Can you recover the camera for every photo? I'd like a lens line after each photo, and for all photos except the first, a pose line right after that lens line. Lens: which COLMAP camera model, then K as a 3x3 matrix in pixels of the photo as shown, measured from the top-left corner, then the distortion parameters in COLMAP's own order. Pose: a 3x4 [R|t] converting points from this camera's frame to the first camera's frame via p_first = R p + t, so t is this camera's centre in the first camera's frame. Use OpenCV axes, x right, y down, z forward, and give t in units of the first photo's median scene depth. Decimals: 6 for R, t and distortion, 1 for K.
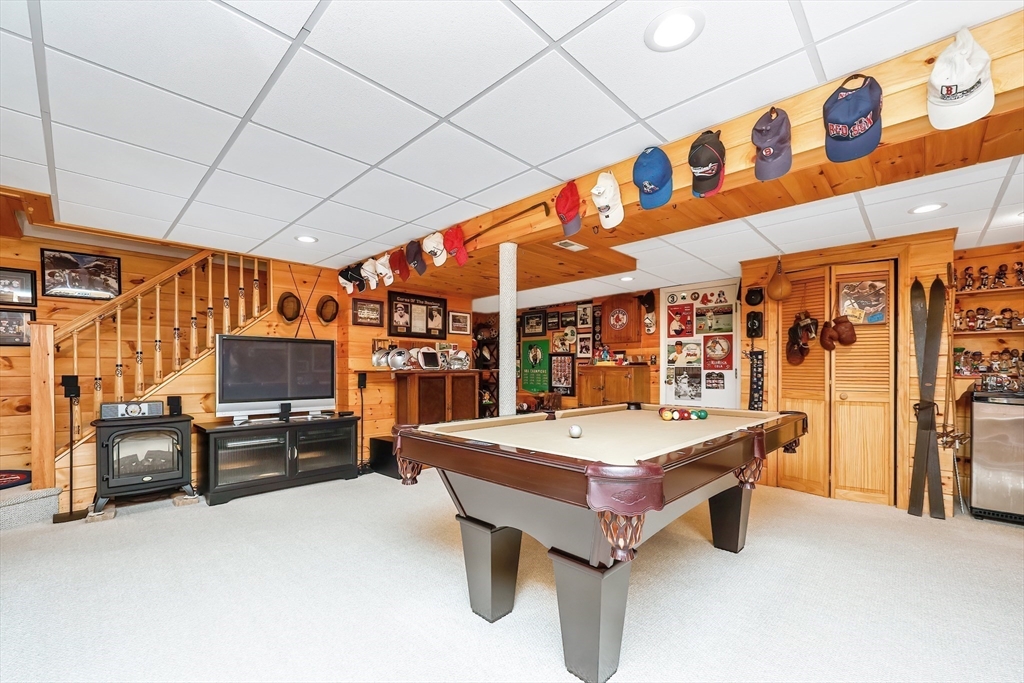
lens RADIAL K [[420.1, 0, 489.7], [0, 420.1, 370.5], [0, 0, 1]] dist [-0.000634, -0.000046]
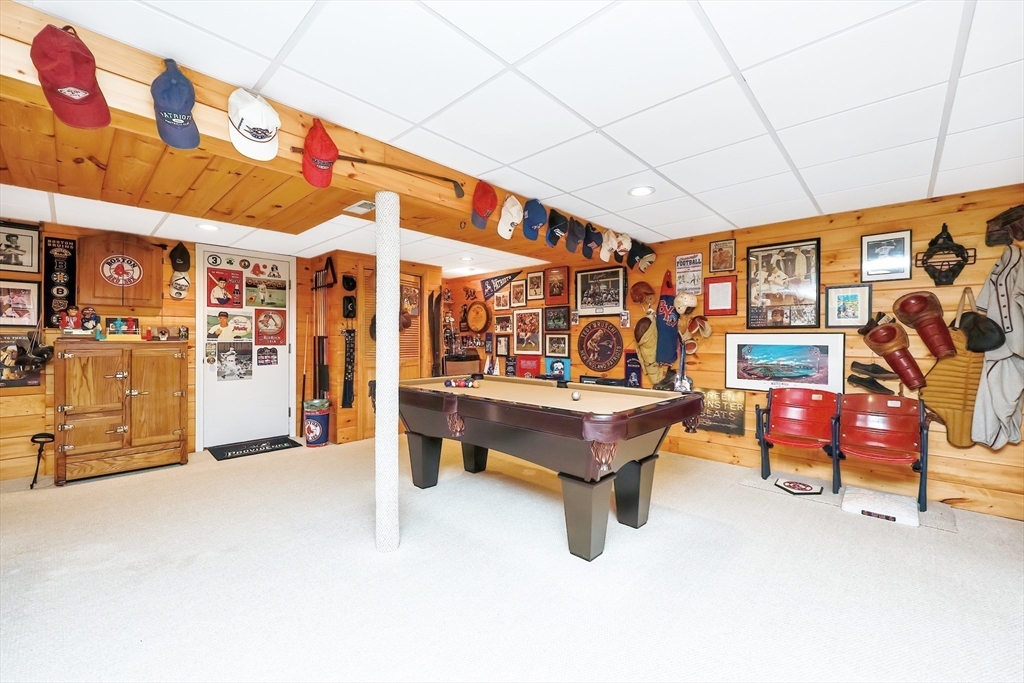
lens RADIAL K [[420.1, 0, 509.8], [0, 420.1, 340.3], [0, 0, 1]] dist [-0.000634, -0.000046]
pose [[-0.049220, -0.006729, 0.998765, -0.440035], [-0.001407, 0.999977, 0.006668, -0.019271], [-0.998787, -0.001077, -0.049228, 0.474352]]
